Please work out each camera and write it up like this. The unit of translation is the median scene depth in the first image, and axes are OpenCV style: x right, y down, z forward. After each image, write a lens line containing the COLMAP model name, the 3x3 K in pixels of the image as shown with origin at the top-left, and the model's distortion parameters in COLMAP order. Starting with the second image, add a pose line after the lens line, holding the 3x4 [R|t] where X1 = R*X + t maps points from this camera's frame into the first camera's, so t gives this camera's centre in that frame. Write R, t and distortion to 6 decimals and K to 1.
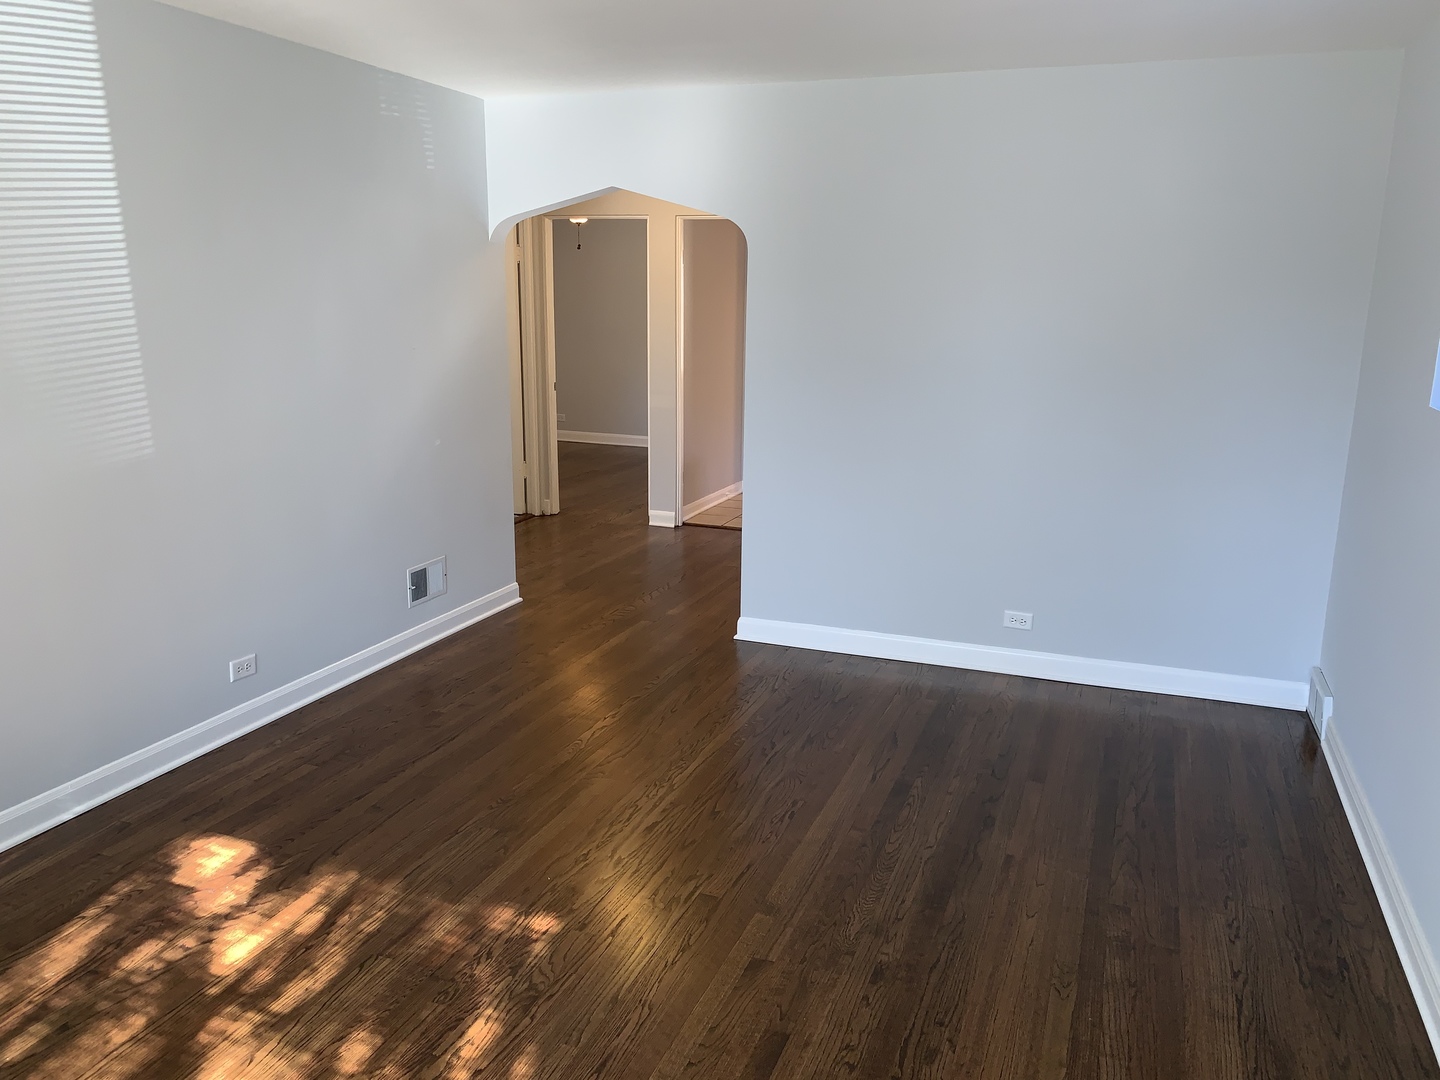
lens RADIAL K [[1108.4, 0, 727.3], [0, 1108.4, 537.1], [0, 0, 1]] dist [0.037631, -0.005500]
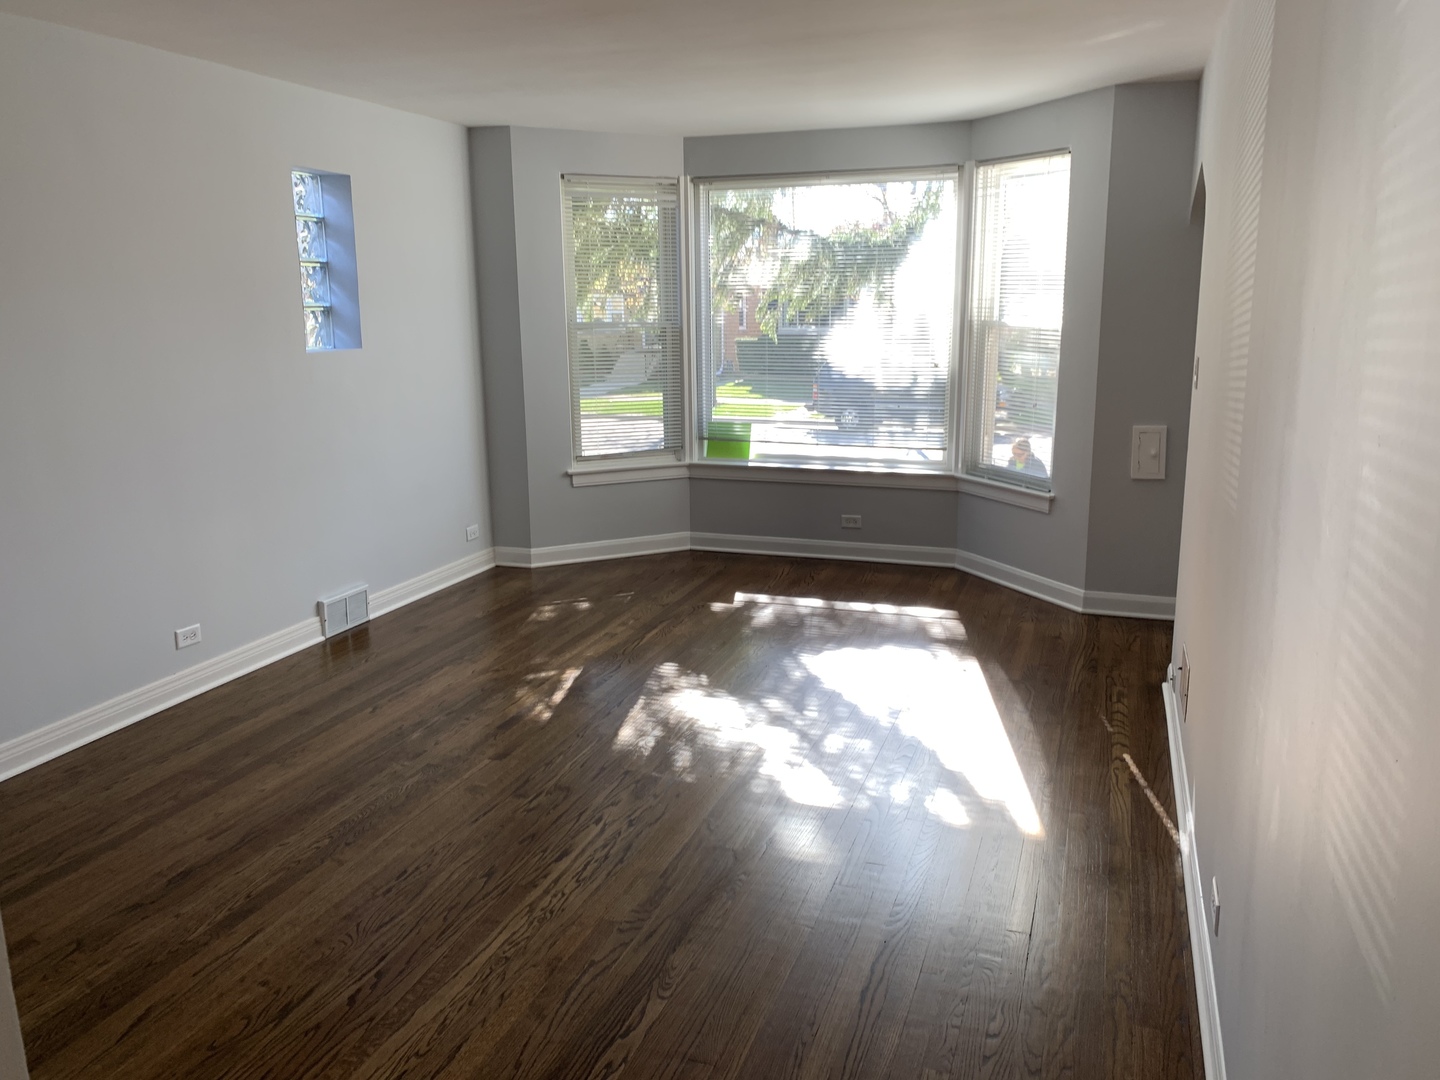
lens RADIAL K [[1108.4, 0, 727.3], [0, 1108.4, 537.1], [0, 0, 1]] dist [0.037631, -0.005500]
pose [[-0.999751, 0.007541, -0.020990, -0.185693], [-0.002029, 0.906461, 0.422284, -0.369902], [0.022211, 0.422221, -0.906221, 1.711720]]
